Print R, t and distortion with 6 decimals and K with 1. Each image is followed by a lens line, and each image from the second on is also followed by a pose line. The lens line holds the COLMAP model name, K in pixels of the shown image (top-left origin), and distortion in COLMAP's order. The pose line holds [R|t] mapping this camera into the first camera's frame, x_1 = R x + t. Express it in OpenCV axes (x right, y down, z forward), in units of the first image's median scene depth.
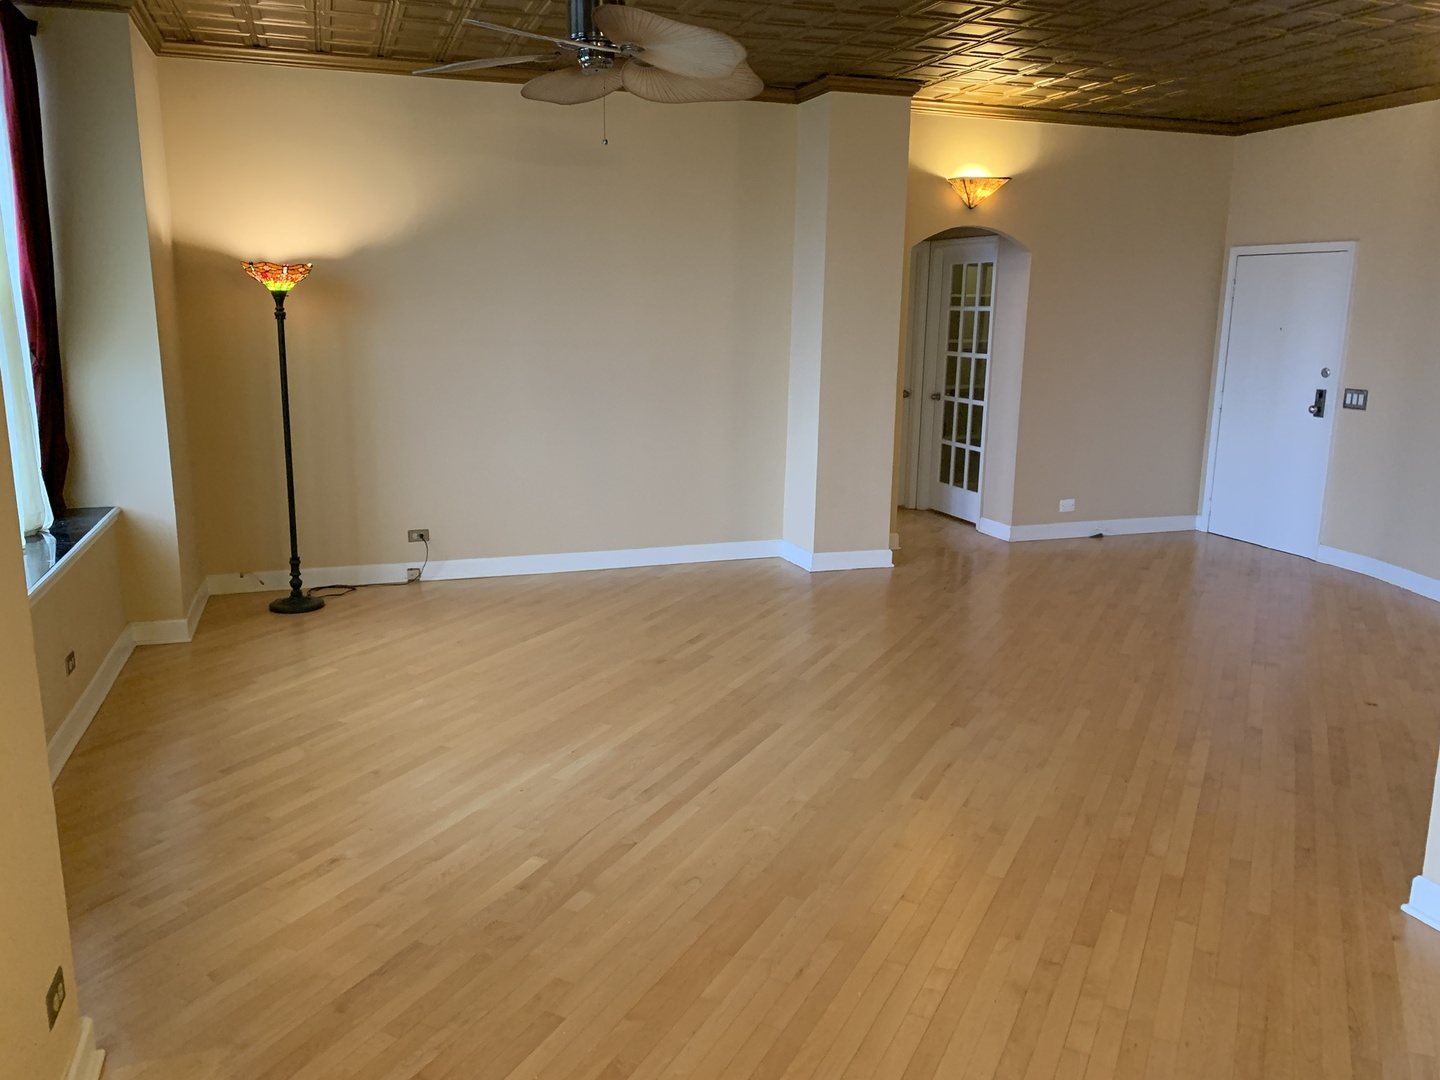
lens RADIAL K [[1103.9, 0, 711.6], [0, 1103.9, 539.7], [0, 0, 1]] dist [0.115128, -0.240734]
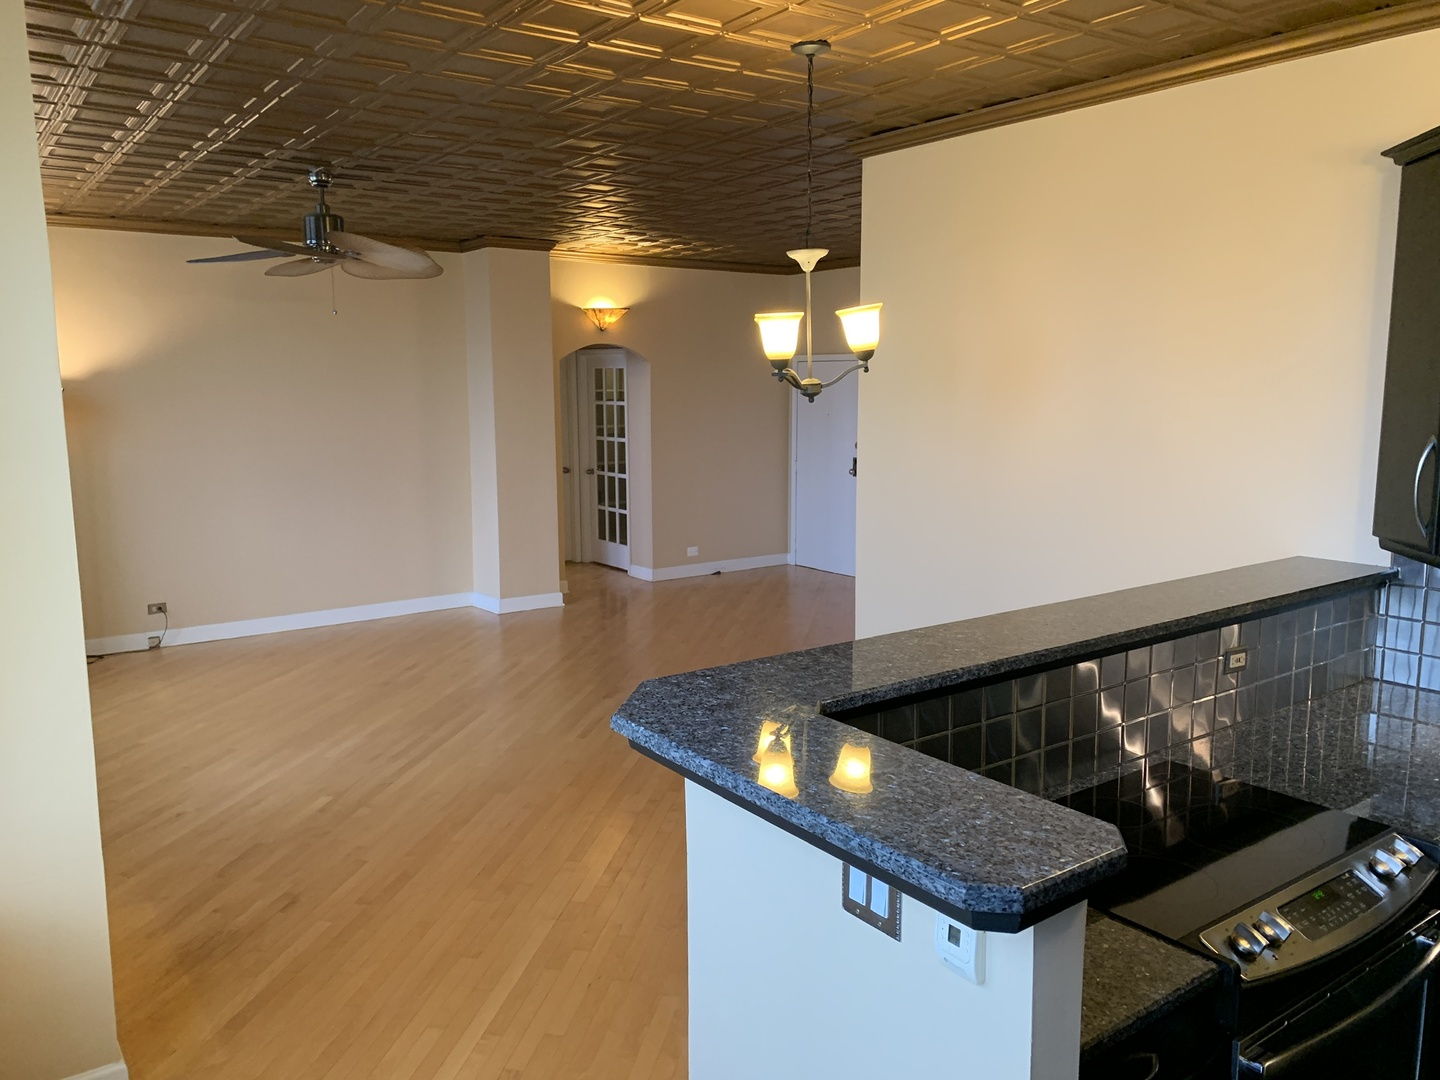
lens RADIAL K [[1103.9, 0, 711.6], [0, 1103.9, 539.7], [0, 0, 1]] dist [0.115128, -0.240734]
pose [[0.957095, -0.058678, 0.283771, -0.031537], [0.076346, 0.995745, -0.051598, 0.027953], [-0.279536, 0.071049, 0.957503, -0.285274]]
